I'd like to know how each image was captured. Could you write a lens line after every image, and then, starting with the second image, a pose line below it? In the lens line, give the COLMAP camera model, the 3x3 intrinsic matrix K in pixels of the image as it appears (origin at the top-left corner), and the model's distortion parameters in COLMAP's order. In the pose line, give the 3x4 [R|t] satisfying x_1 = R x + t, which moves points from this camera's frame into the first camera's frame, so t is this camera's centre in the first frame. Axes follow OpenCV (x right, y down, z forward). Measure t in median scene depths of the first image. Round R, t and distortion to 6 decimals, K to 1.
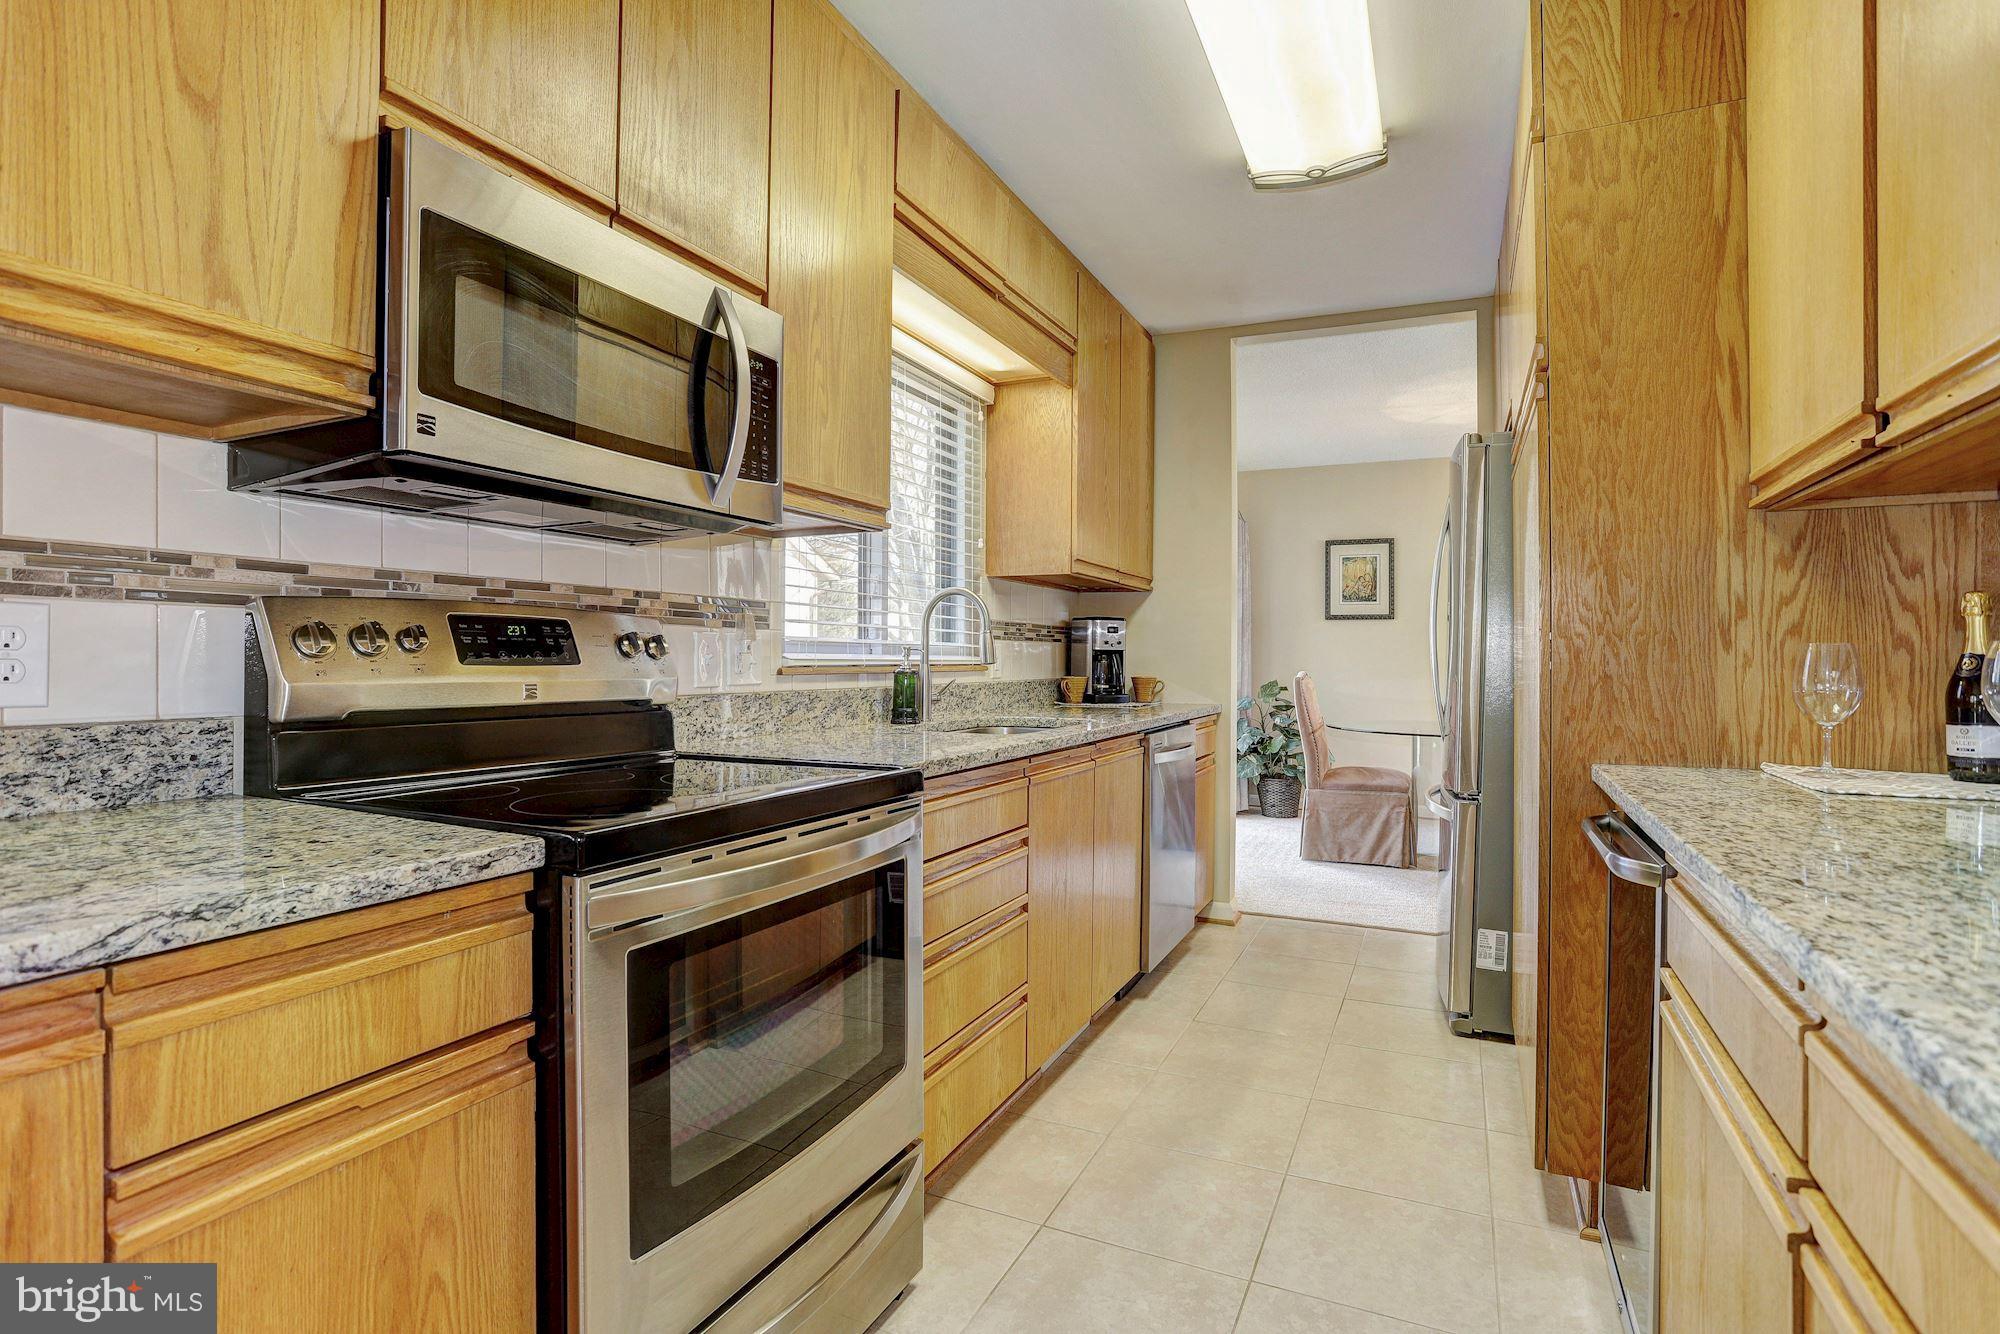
lens RADIAL K [[985.8, 0, 989.8], [0, 985.8, 659.8], [0, 0, 1]] dist [-0.063048, 0.034162]
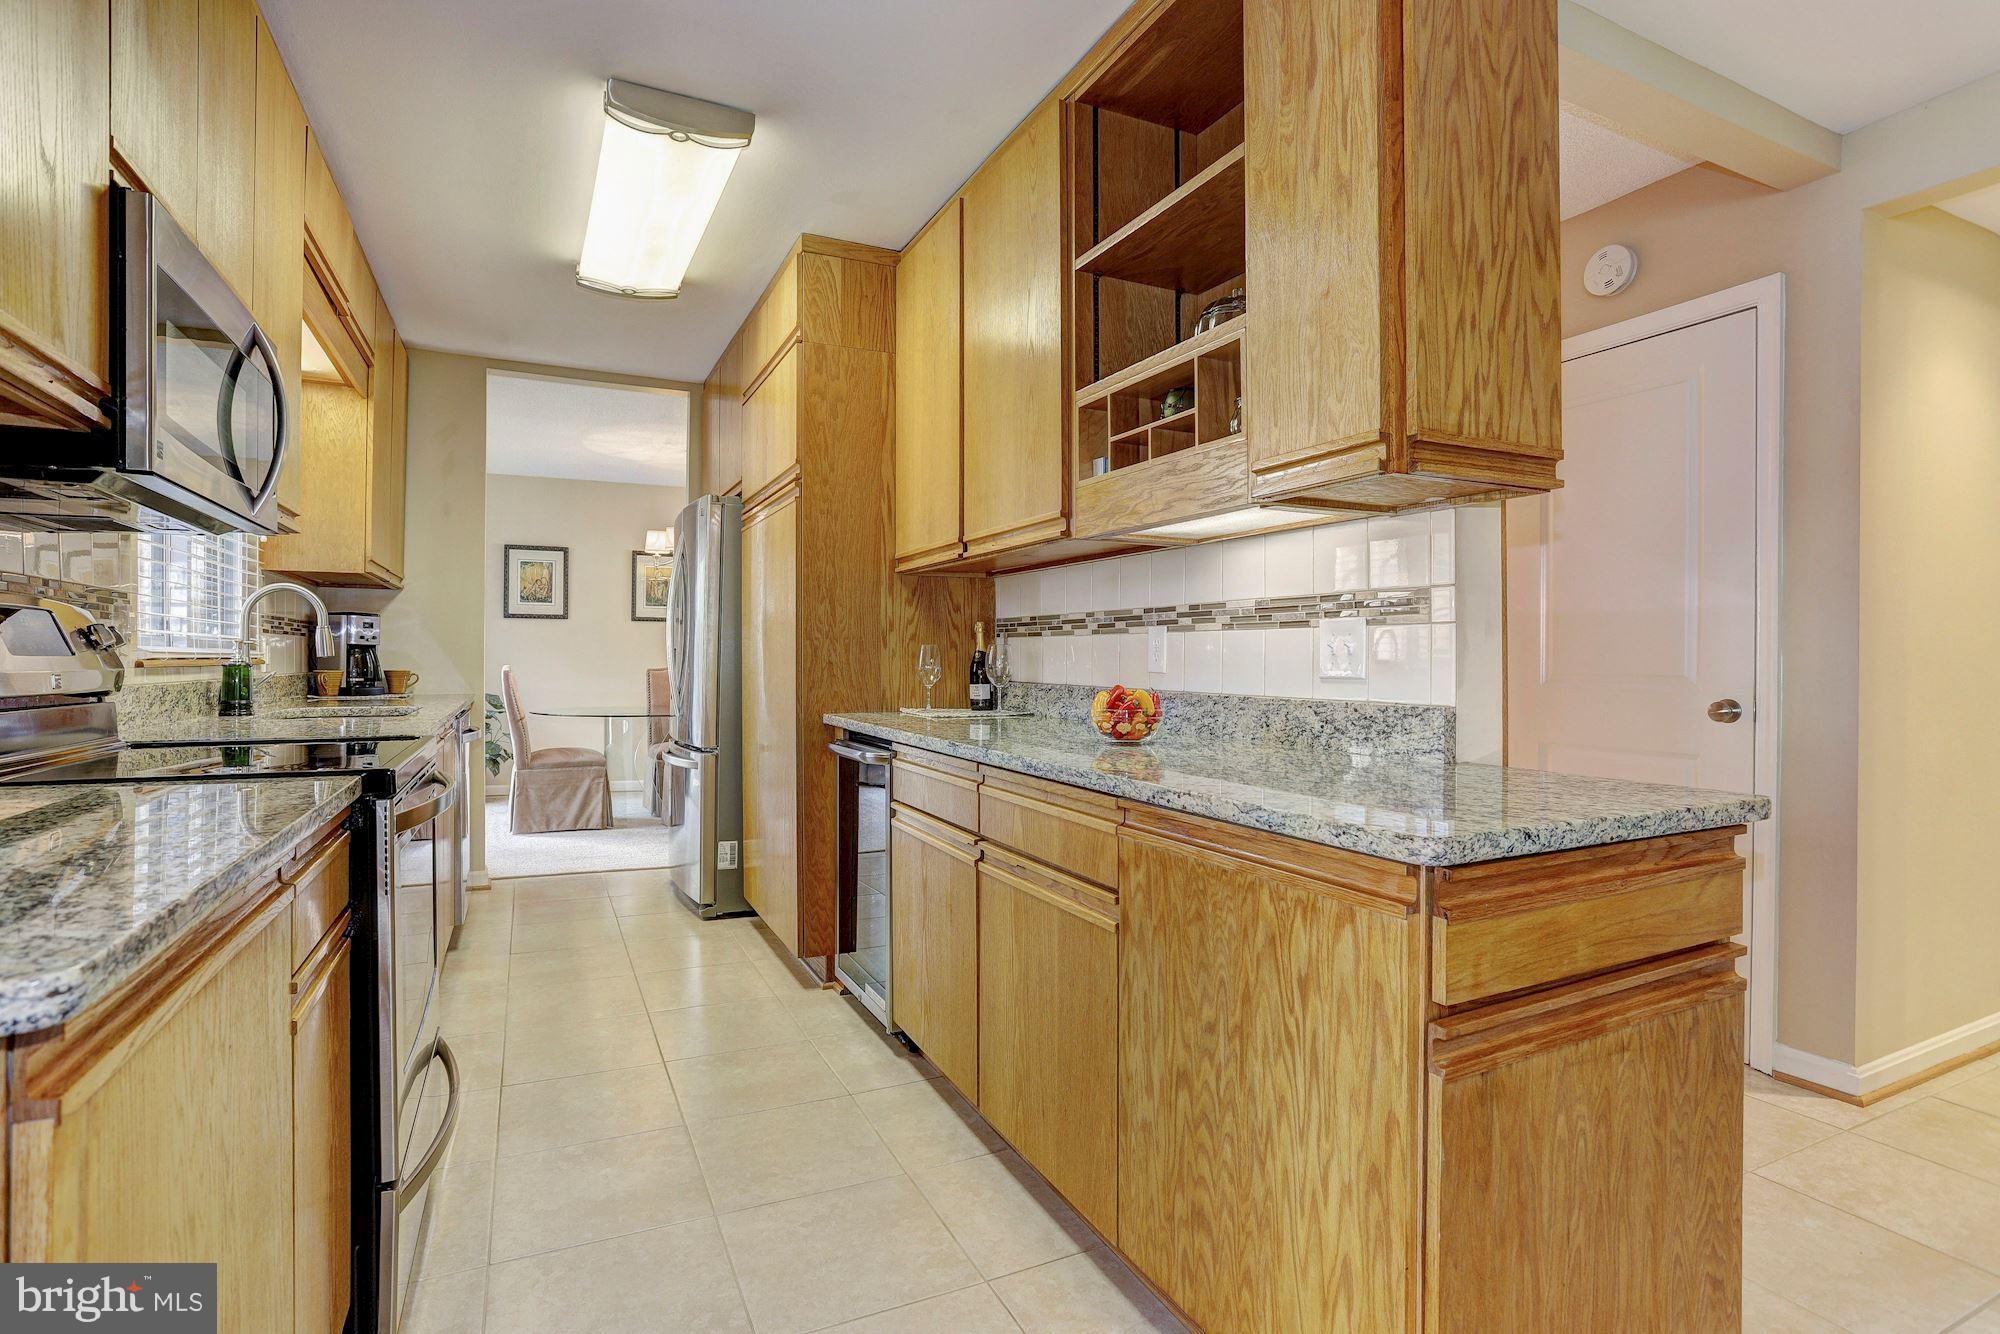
lens RADIAL K [[985.8, 0, 989.8], [0, 985.8, 659.8], [0, 0, 1]] dist [-0.063048, 0.034162]
pose [[0.633003, -0.003182, 0.774143, -0.354886], [0.000432, 0.999993, 0.003757, 0.003579], [-0.774149, -0.002044, 0.633000, -0.220139]]
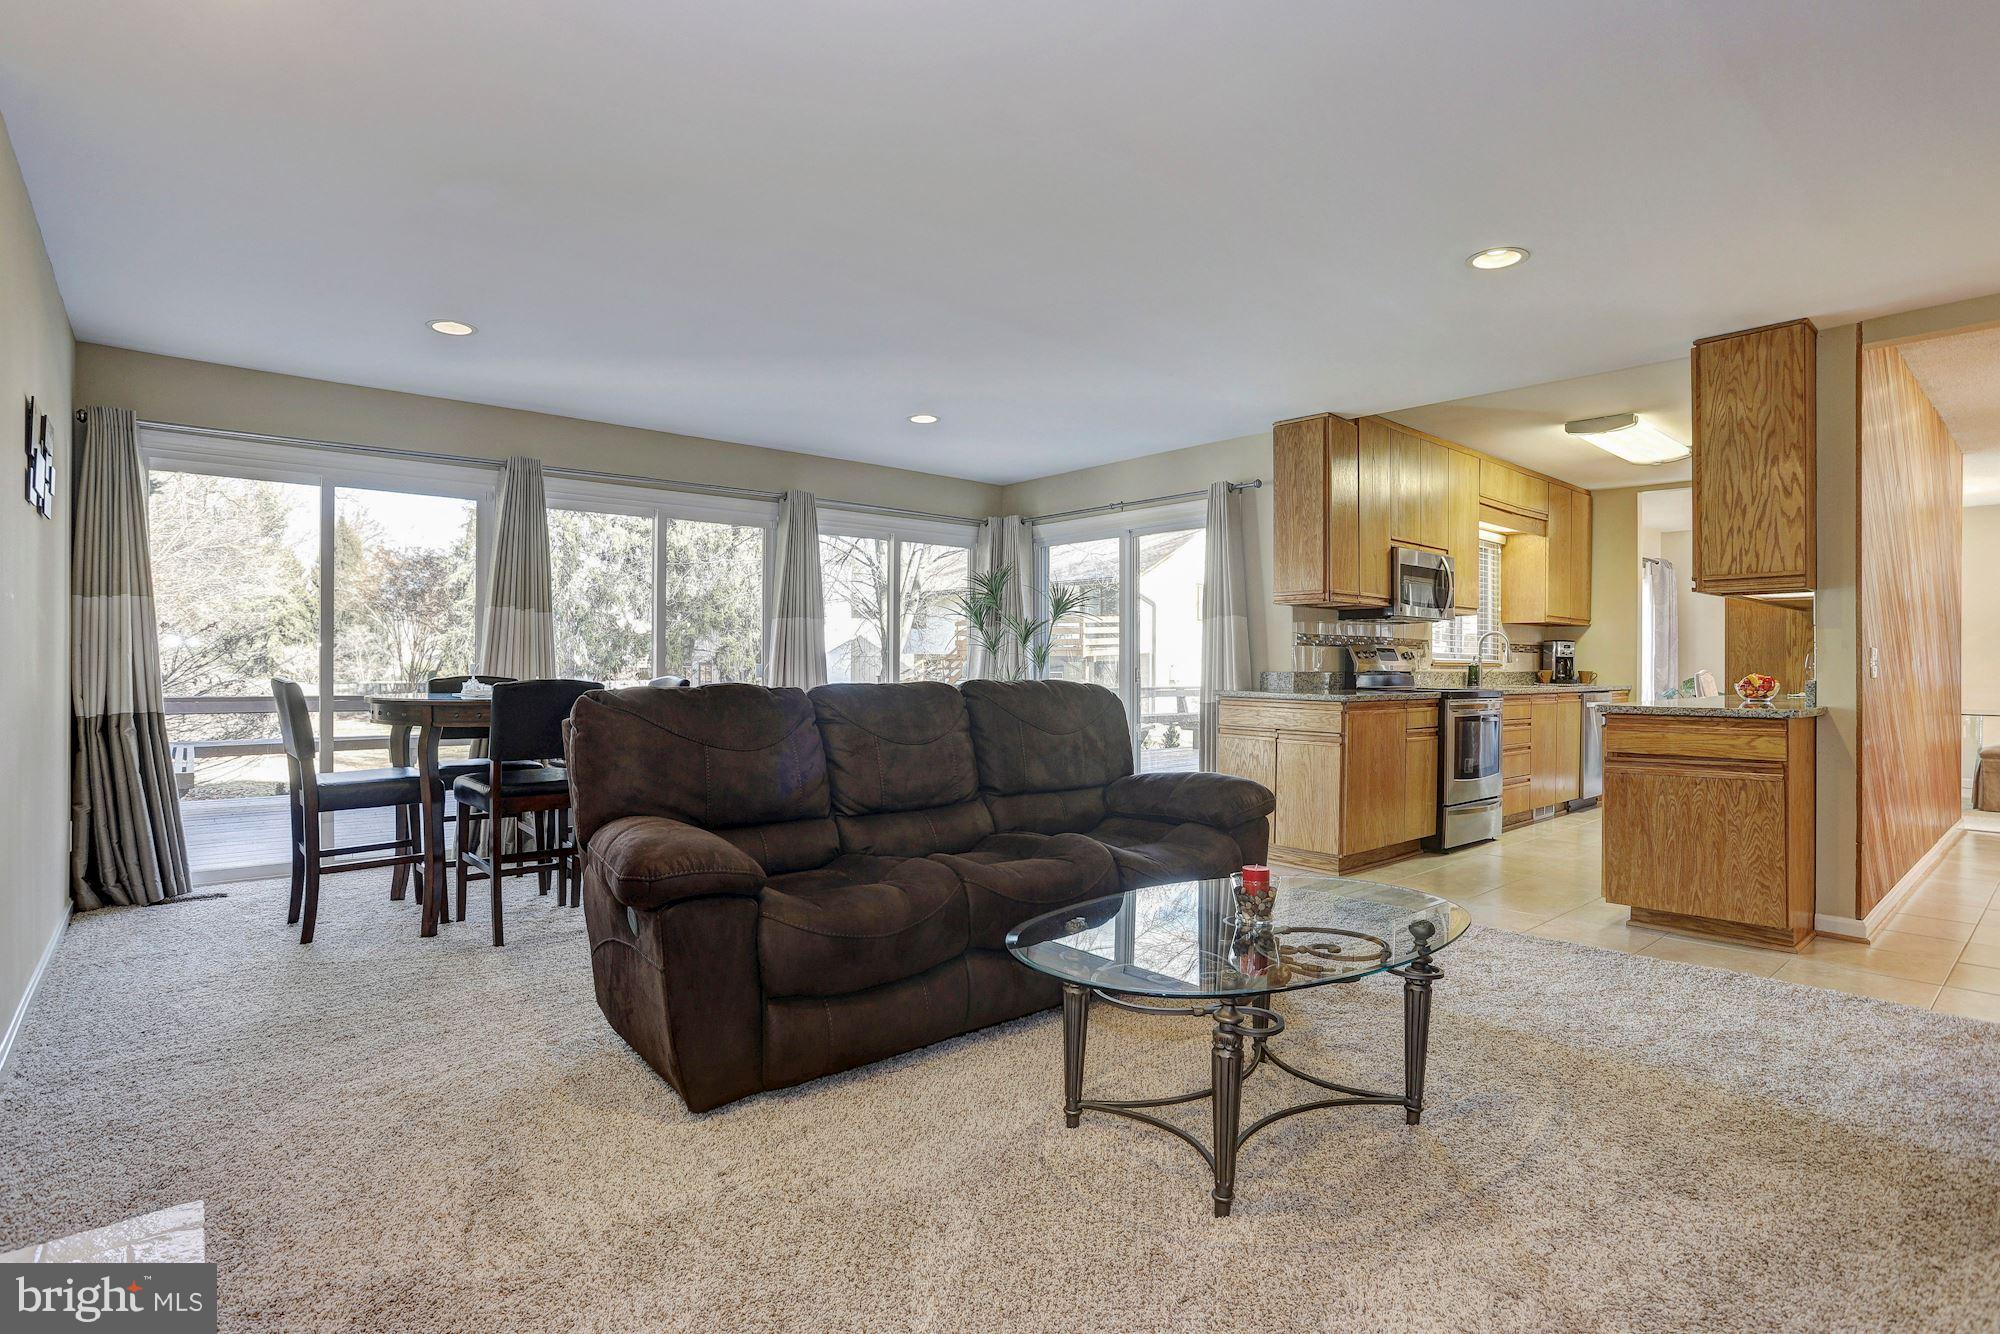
lens RADIAL K [[985.8, 0, 989.8], [0, 985.8, 659.8], [0, 0, 1]] dist [-0.063048, 0.034162]
pose [[0.911967, -0.000128, -0.410263, -0.191240], [-0.003423, 0.999963, -0.007921, 0.021149], [0.410249, 0.008629, 0.911933, -1.767392]]
